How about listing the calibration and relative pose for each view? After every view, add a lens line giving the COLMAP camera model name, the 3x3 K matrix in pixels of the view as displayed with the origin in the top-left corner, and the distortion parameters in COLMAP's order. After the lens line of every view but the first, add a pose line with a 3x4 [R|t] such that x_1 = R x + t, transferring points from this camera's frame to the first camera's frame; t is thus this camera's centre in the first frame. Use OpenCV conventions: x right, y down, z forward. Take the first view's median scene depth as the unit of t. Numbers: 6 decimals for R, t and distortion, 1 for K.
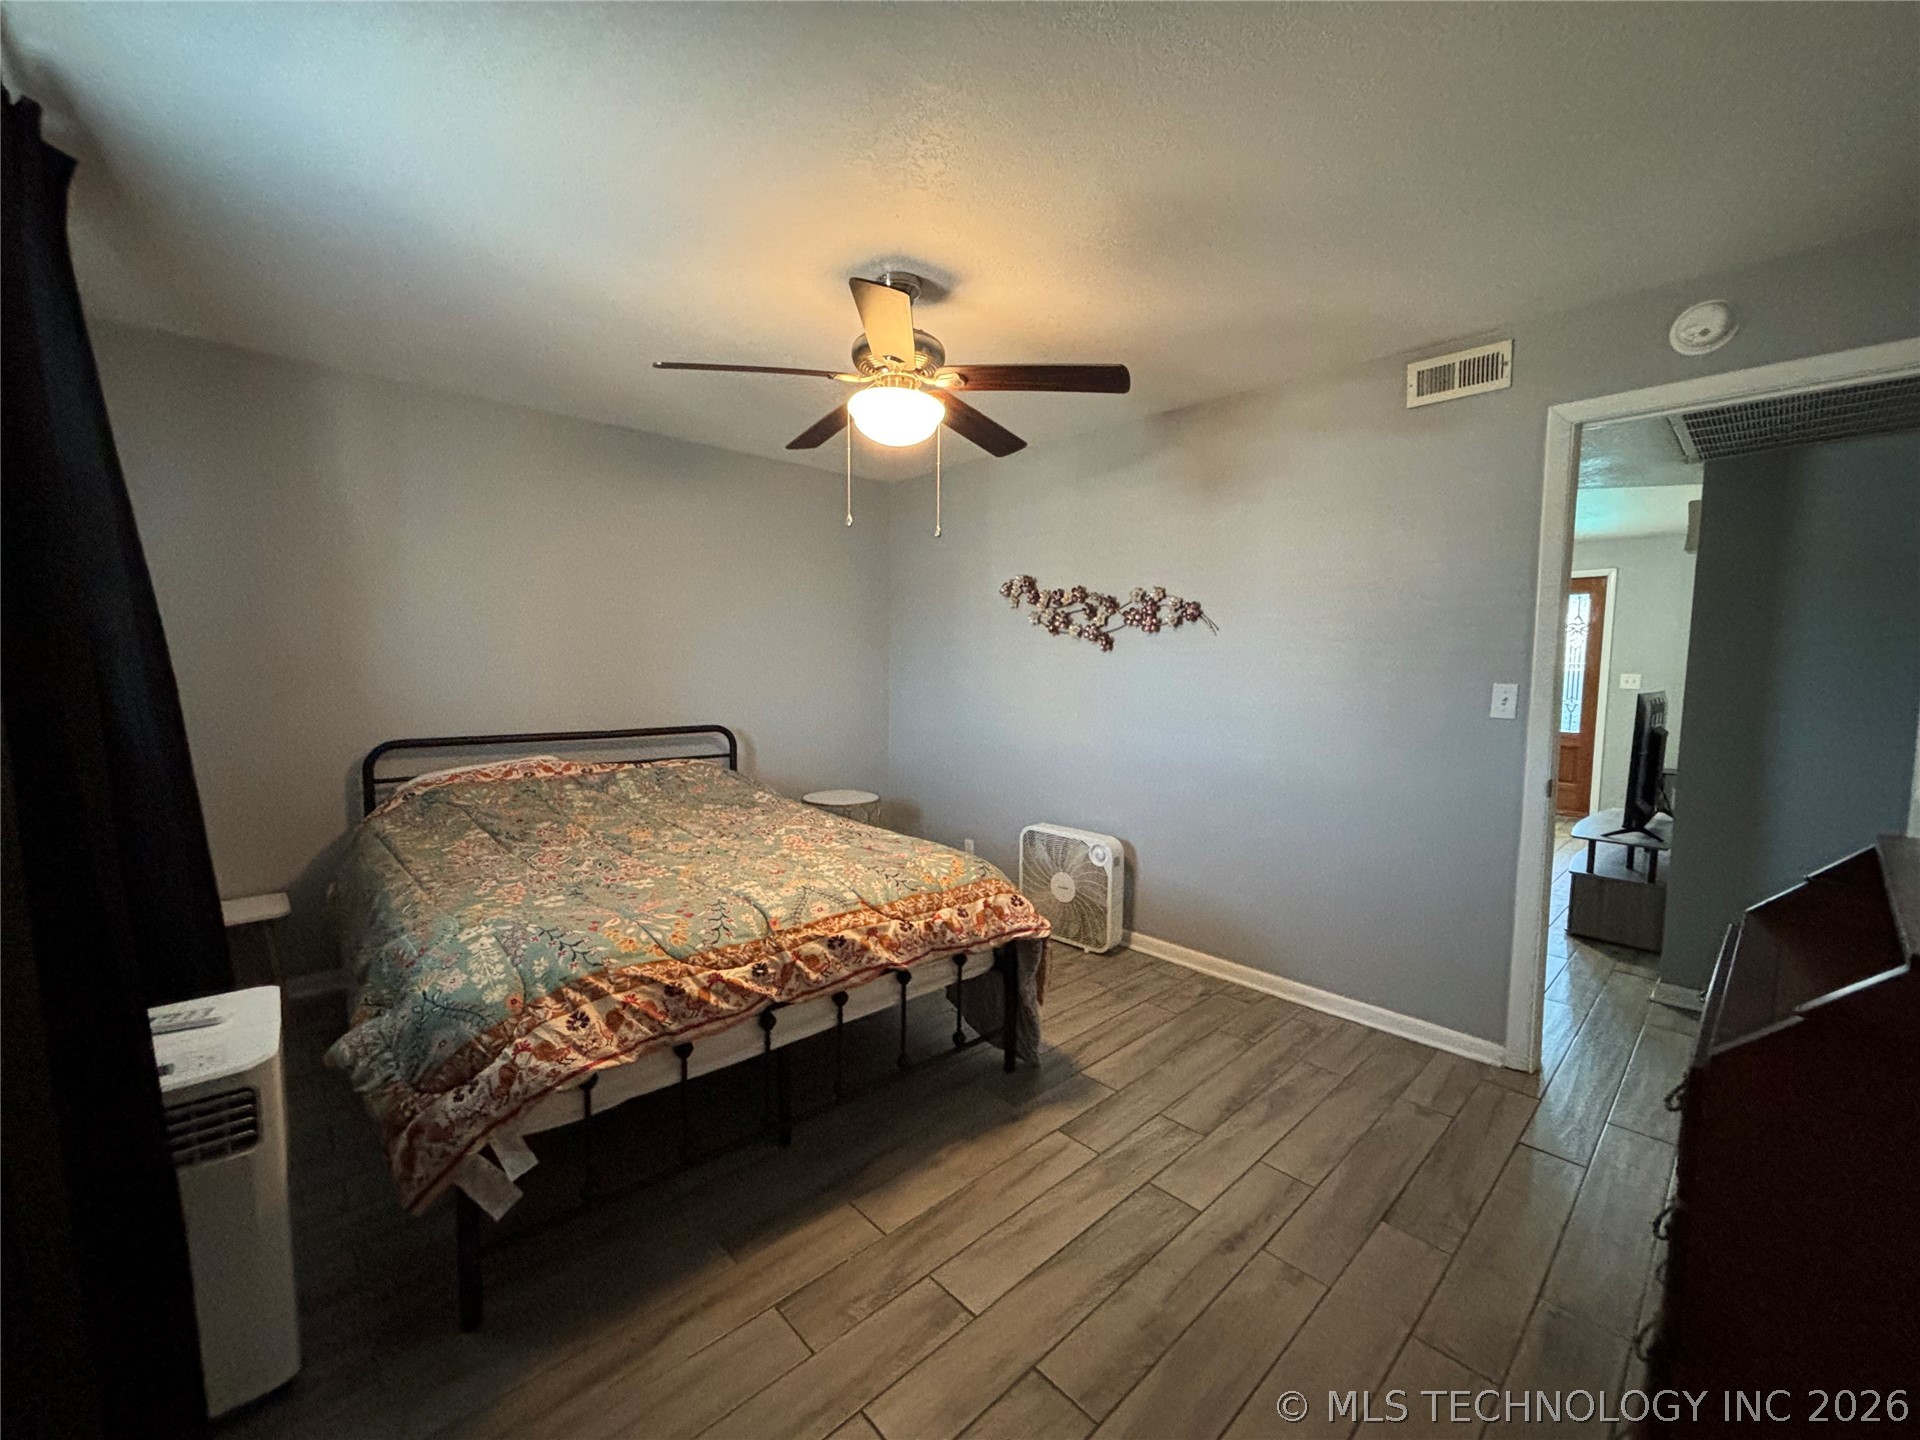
lens RADIAL K [[774.9, 0, 966.4], [0, 774.9, 720.6], [0, 0, 1]] dist [-0.002185, 0.002712]
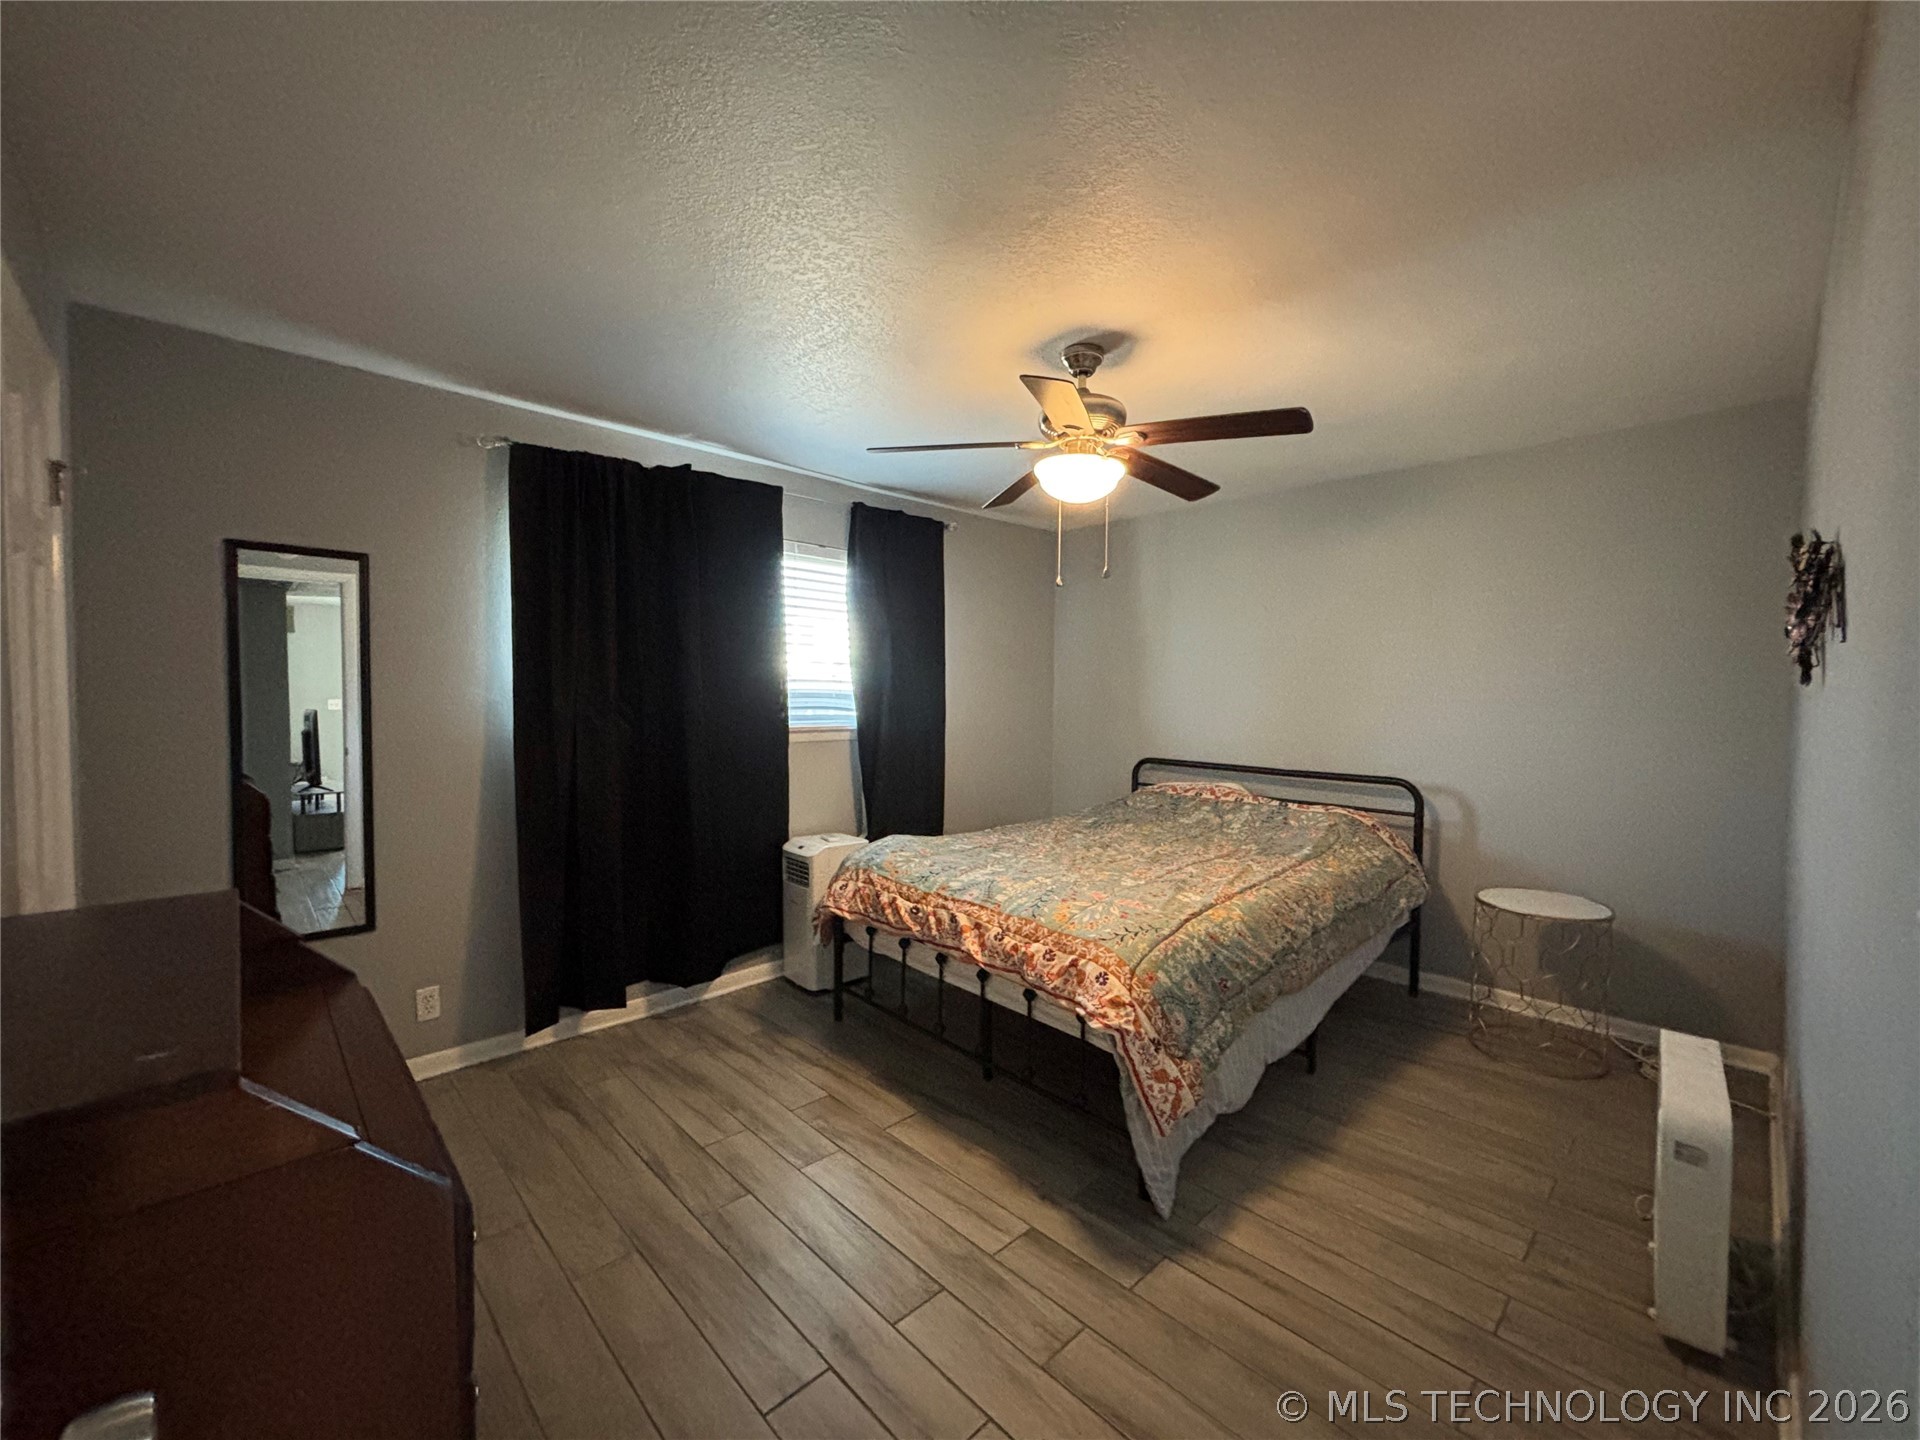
lens RADIAL K [[774.9, 0, 966.4], [0, 774.9, 720.6], [0, 0, 1]] dist [-0.002185, 0.002712]
pose [[0.032535, 0.036564, -0.998802, 1.028110], [-0.093845, 0.995027, 0.033369, -0.081692], [0.995055, 0.092647, 0.035804, 0.869975]]
